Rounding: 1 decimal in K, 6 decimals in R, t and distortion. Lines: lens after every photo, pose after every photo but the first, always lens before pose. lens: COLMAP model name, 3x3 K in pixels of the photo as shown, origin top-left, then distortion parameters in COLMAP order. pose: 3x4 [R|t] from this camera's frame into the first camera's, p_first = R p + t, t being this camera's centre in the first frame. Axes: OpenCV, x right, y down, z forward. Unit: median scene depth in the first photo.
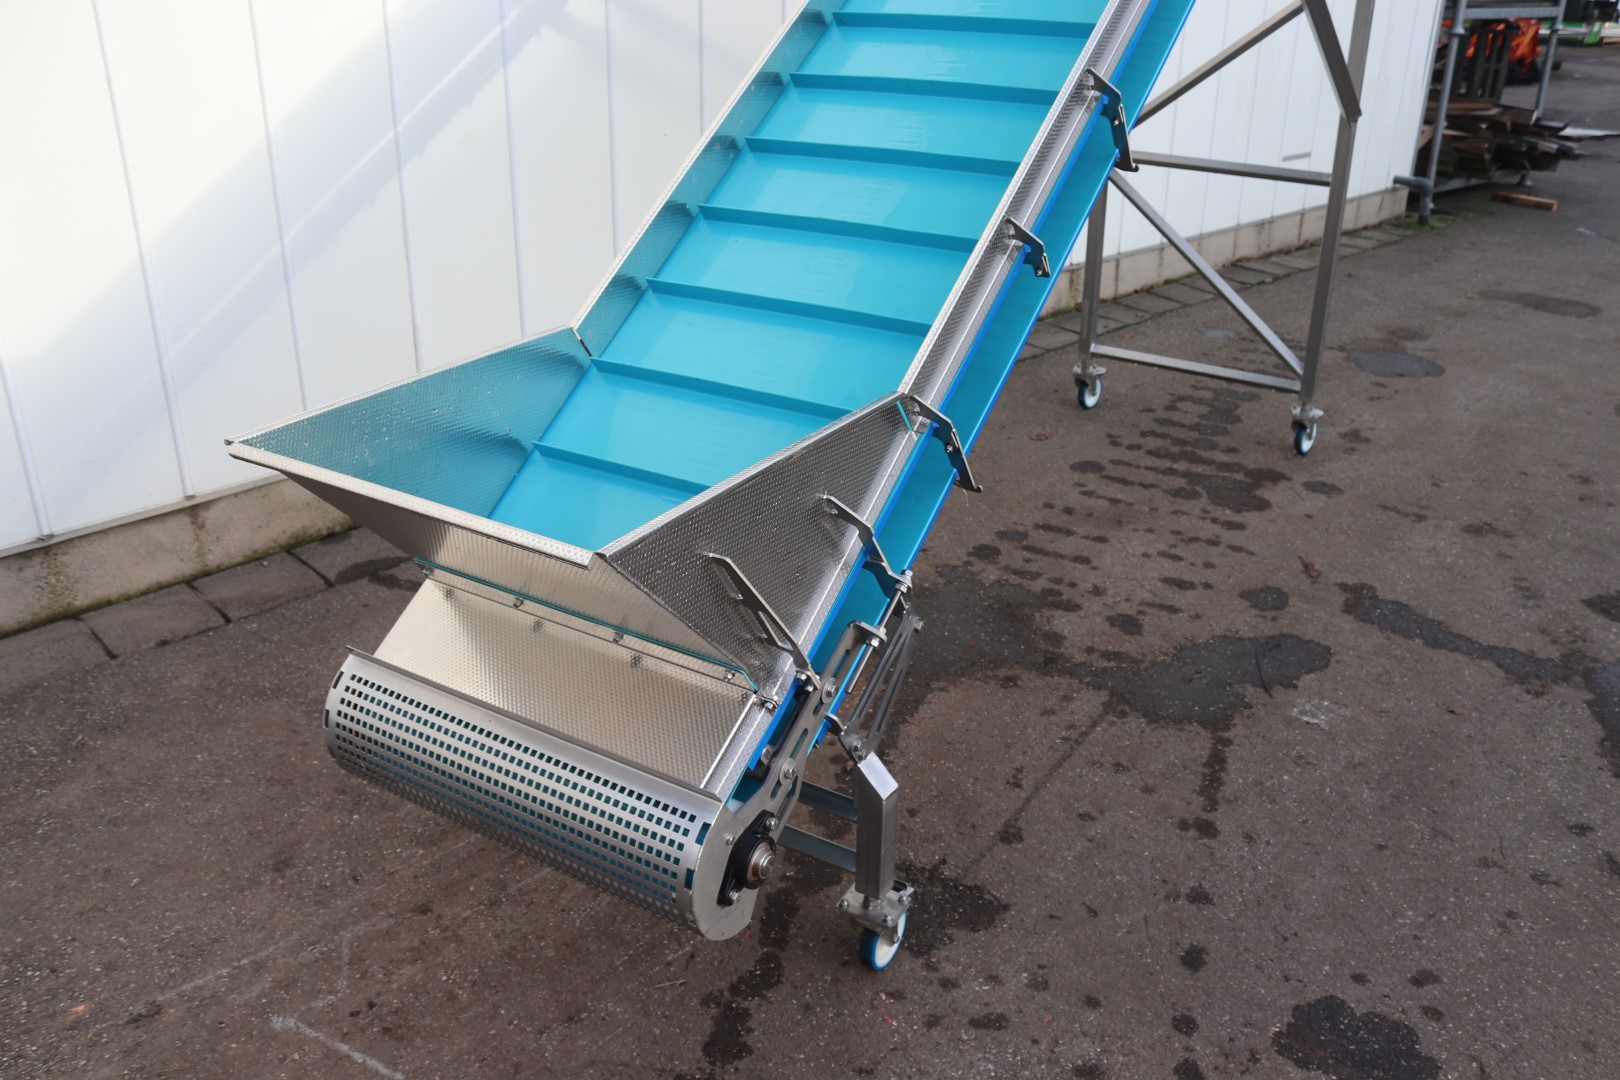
lens RADIAL K [[1357.3, 0, 814.5], [0, 1357.3, 570.8], [0, 0, 1]] dist [-0.152820, 0.114283]
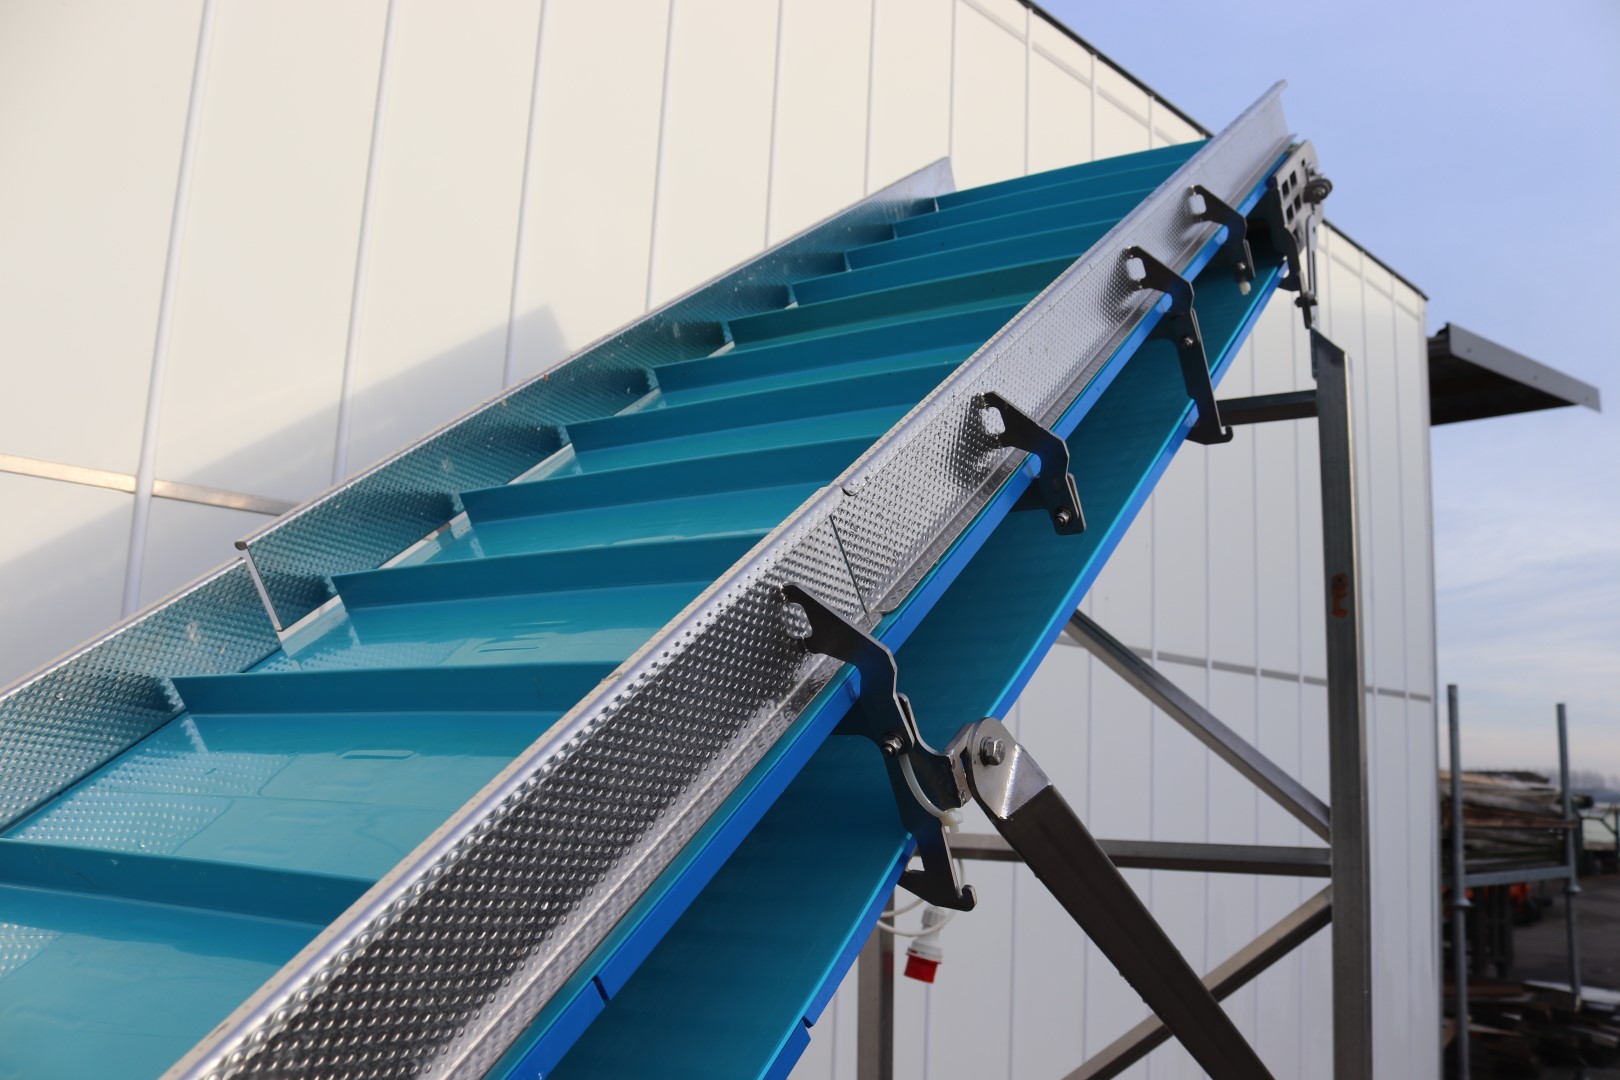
lens RADIAL K [[1357.3, 0, 841.7], [0, 1357.3, 526.1], [0, 0, 1]] dist [-0.152820, 0.114283]
pose [[0.999692, 0.019855, 0.014890, 0.211054], [-0.007241, 0.807184, -0.590255, -0.264634], [-0.023739, 0.589965, 0.807080, 0.475845]]
